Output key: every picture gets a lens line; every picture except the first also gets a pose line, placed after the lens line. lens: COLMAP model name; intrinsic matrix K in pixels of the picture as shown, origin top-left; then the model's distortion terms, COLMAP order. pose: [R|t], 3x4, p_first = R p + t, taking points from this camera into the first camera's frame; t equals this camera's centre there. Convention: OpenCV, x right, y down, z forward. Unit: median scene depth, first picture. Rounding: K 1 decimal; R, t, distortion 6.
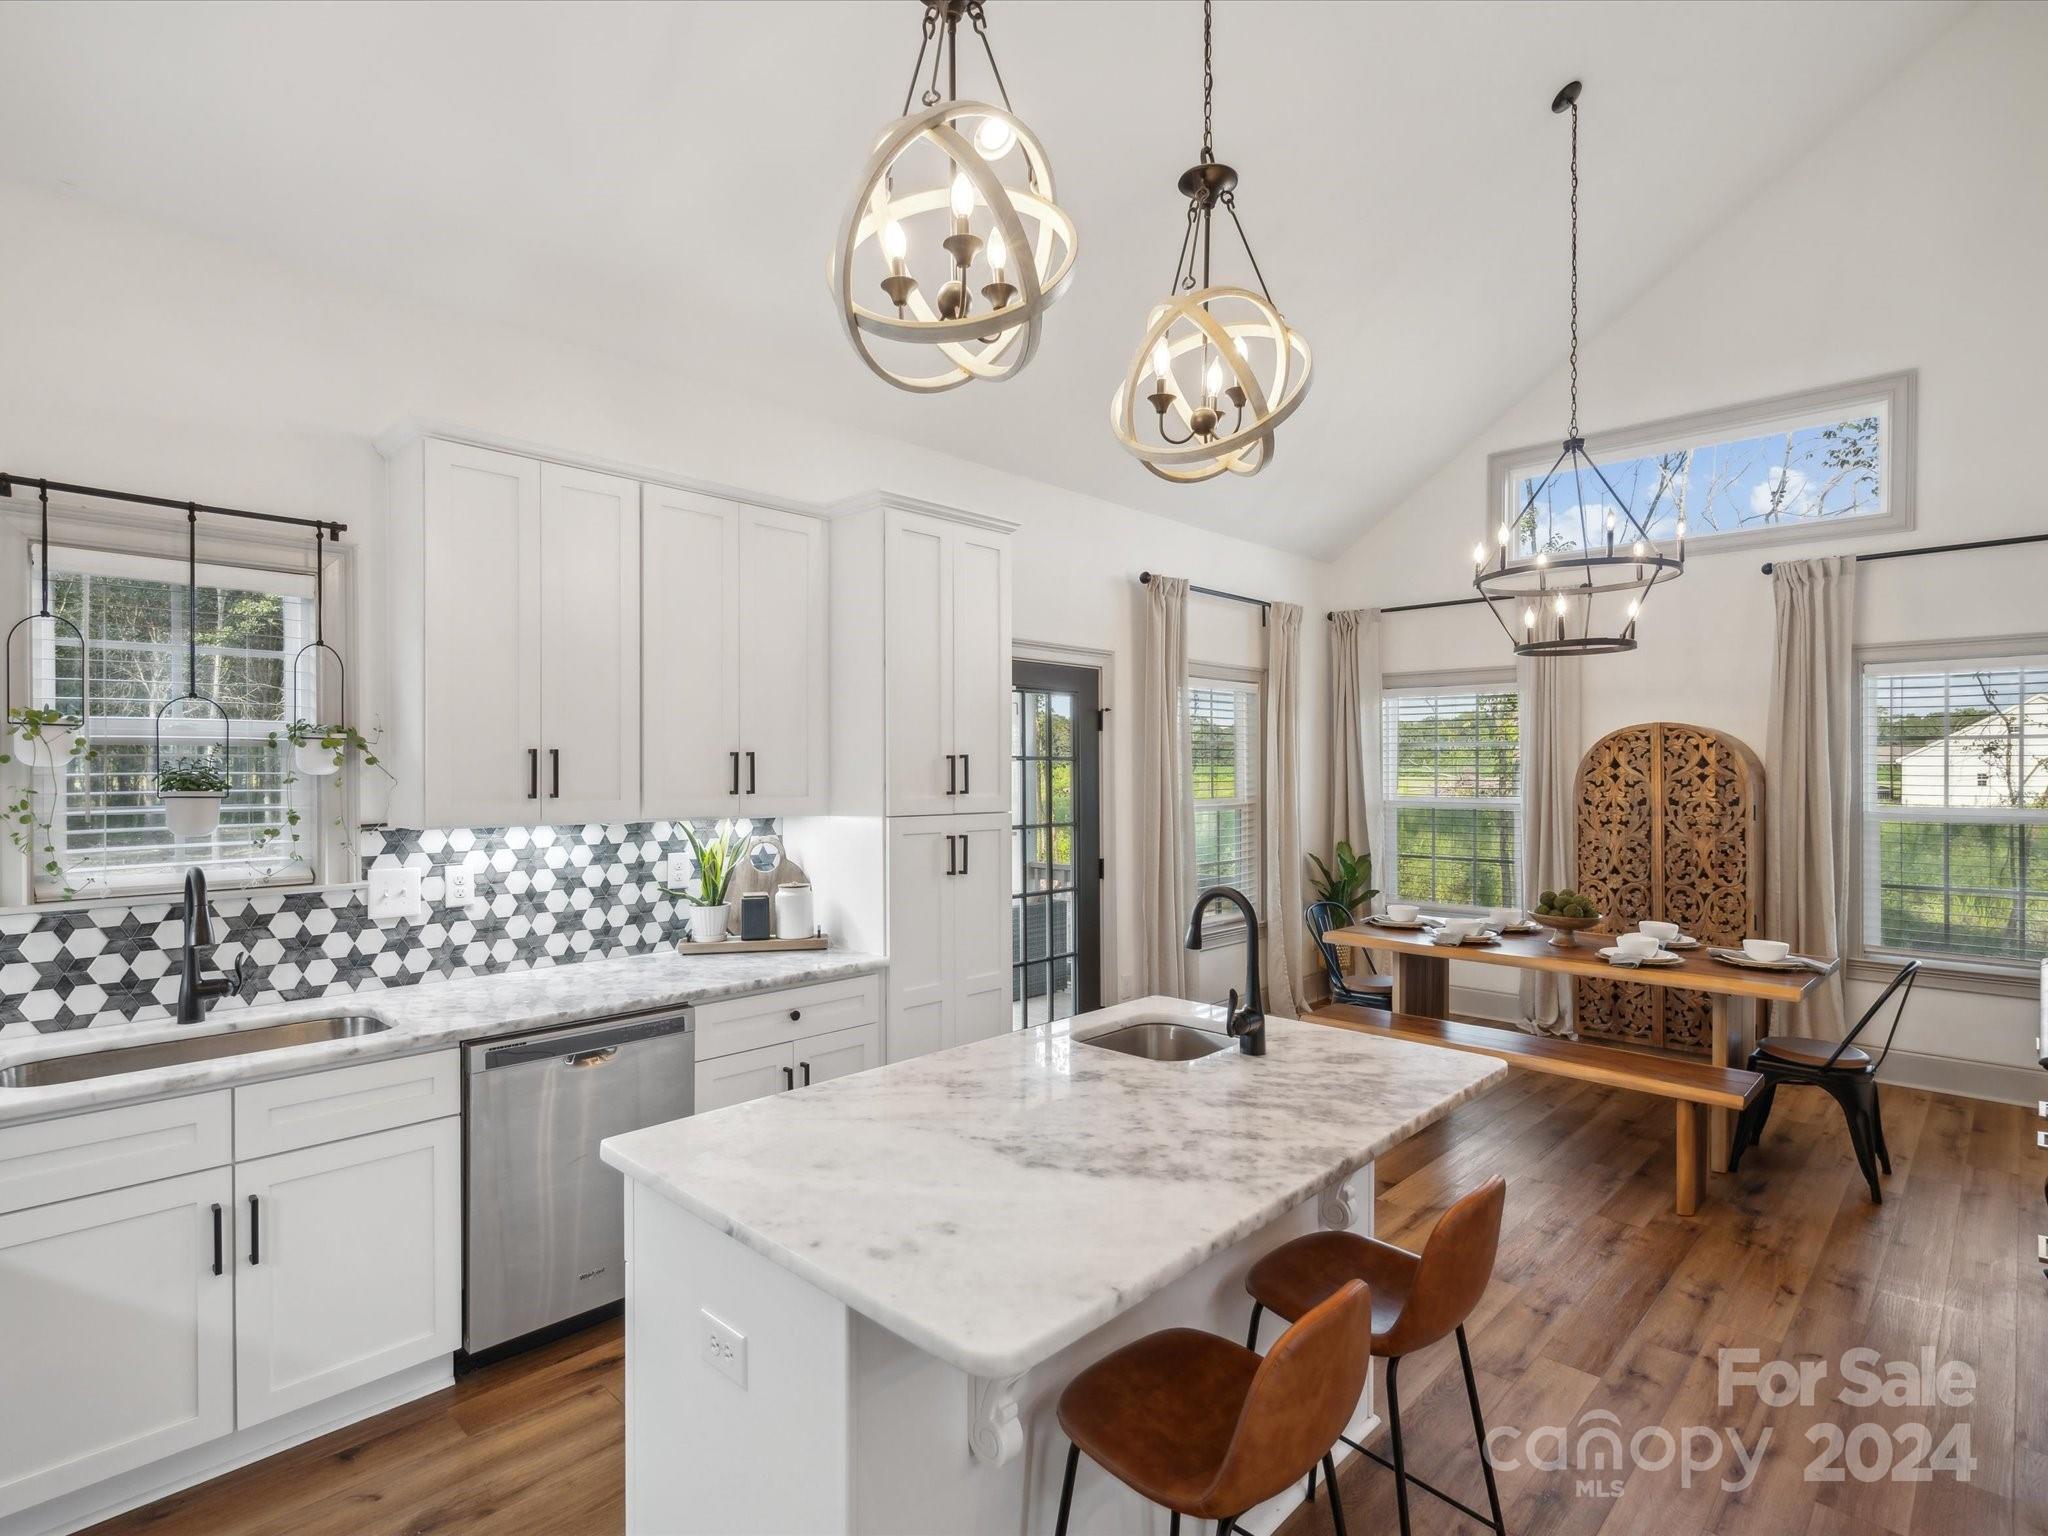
lens RADIAL K [[1040.0, 0, 1024.8], [0, 1040.0, 772.0], [0, 0, 1]] dist [-0.001931, 0.000181]
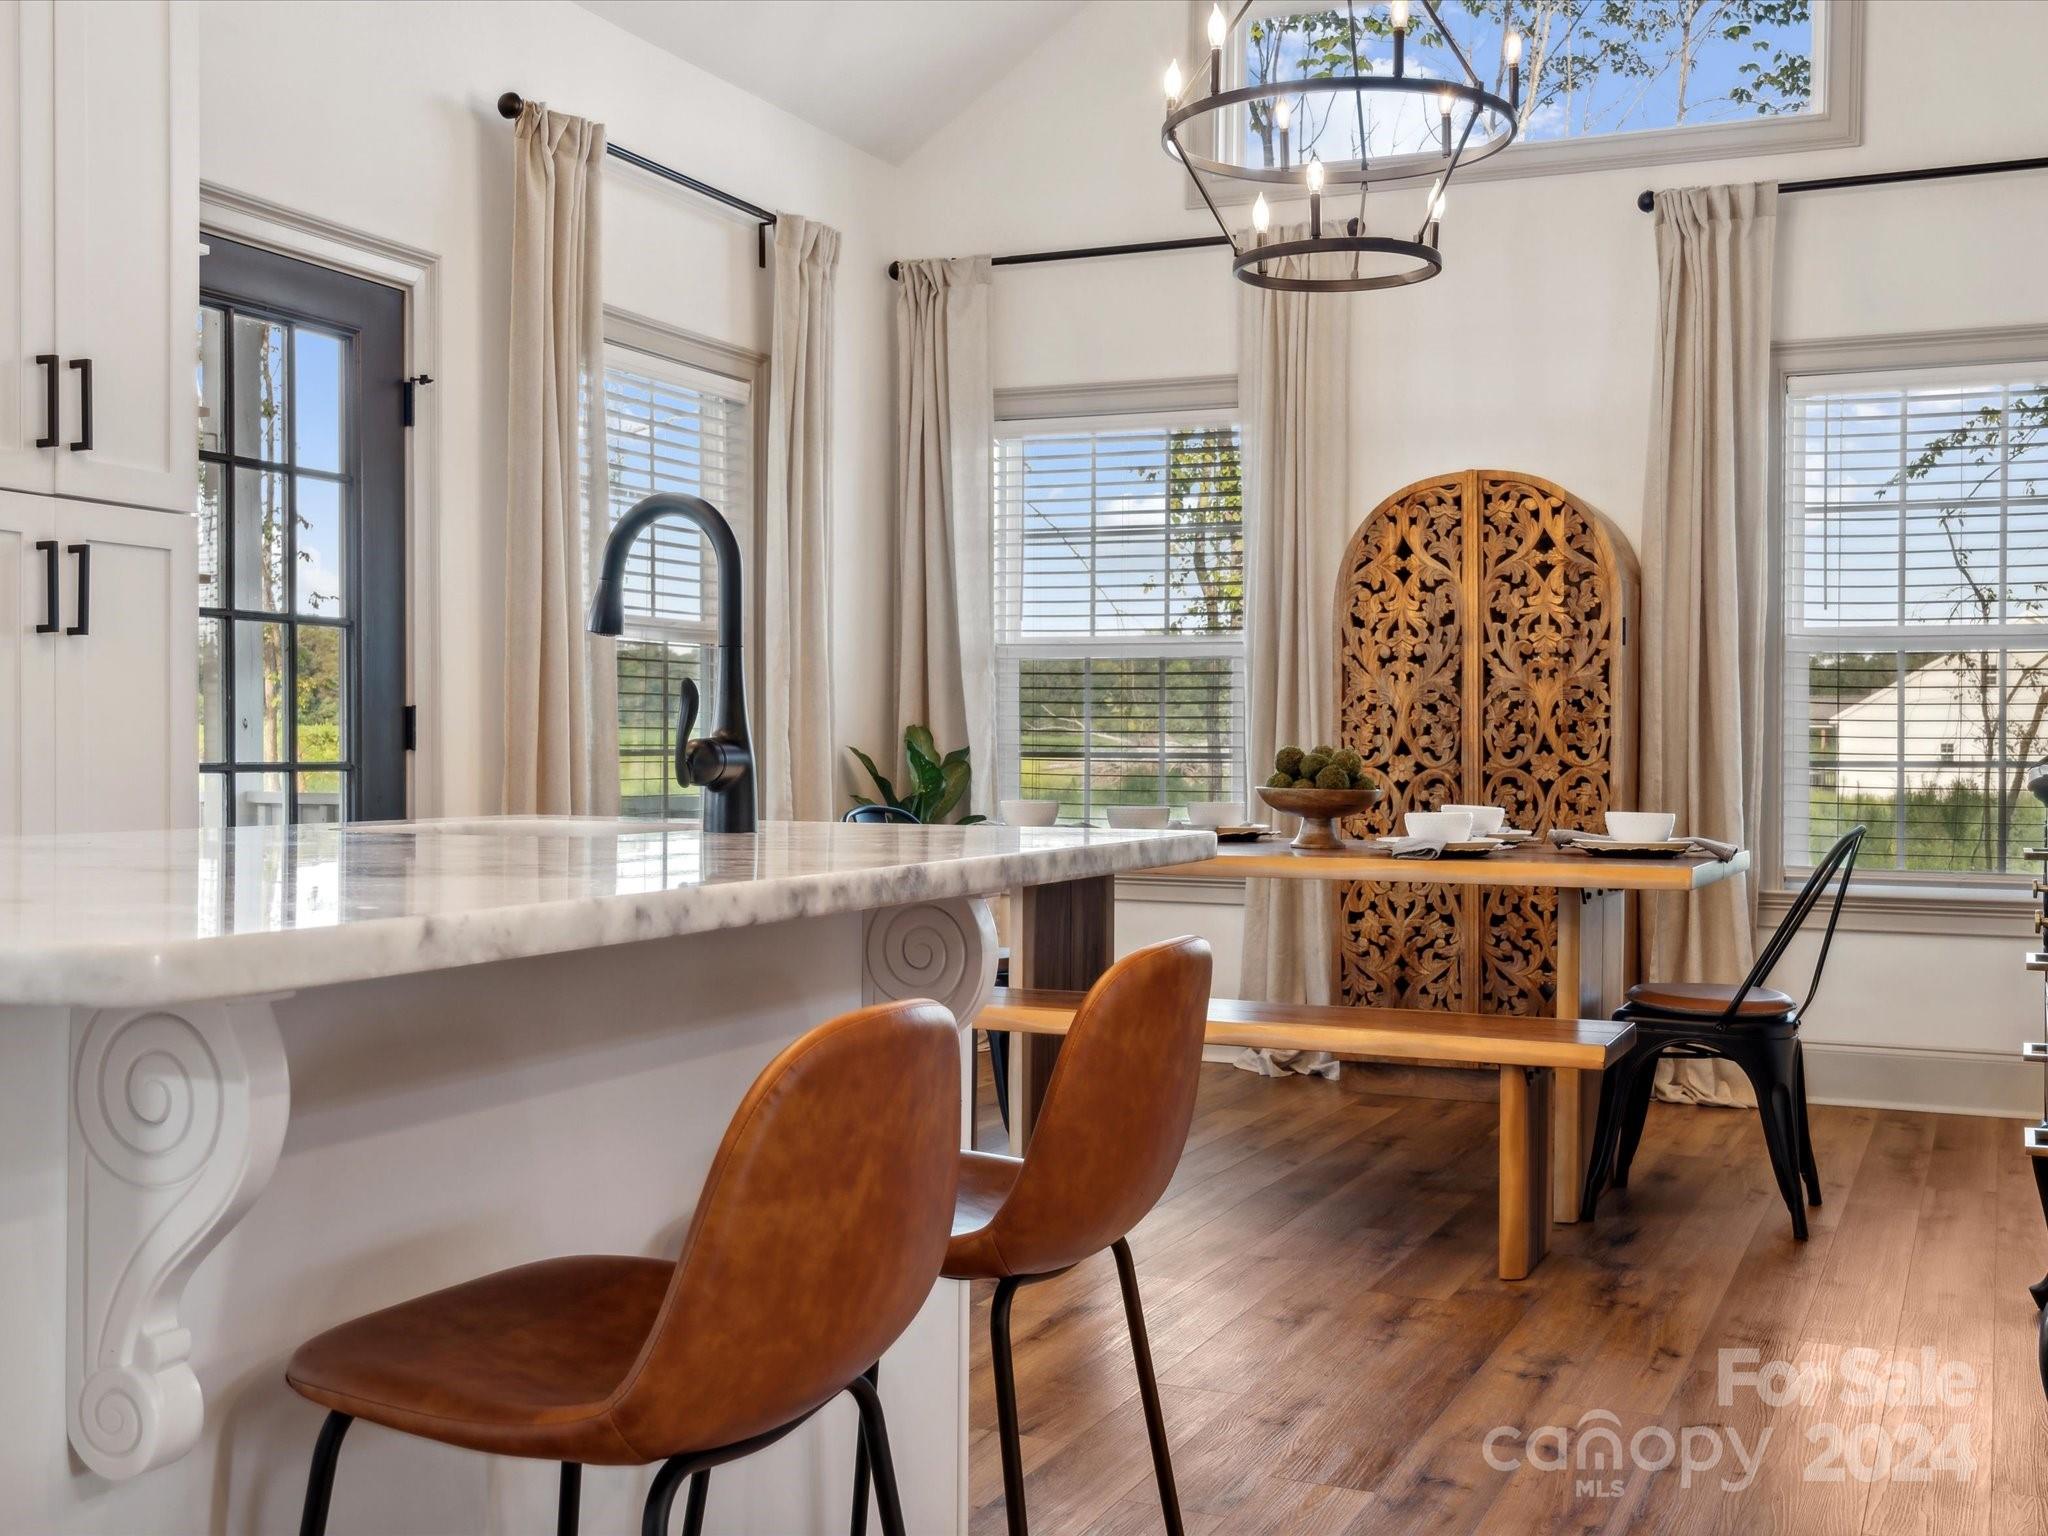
lens RADIAL K [[2184.8, 0, 1024.0], [0, 2184.8, 768.0], [0, 0, 1]] dist [-0.007734, 0.019380]
pose [[0.941150, 0.001987, 0.337983, 0.003461], [-0.004872, 0.999959, 0.007690, 0.104355], [-0.337954, -0.008884, 0.941121, 0.005611]]
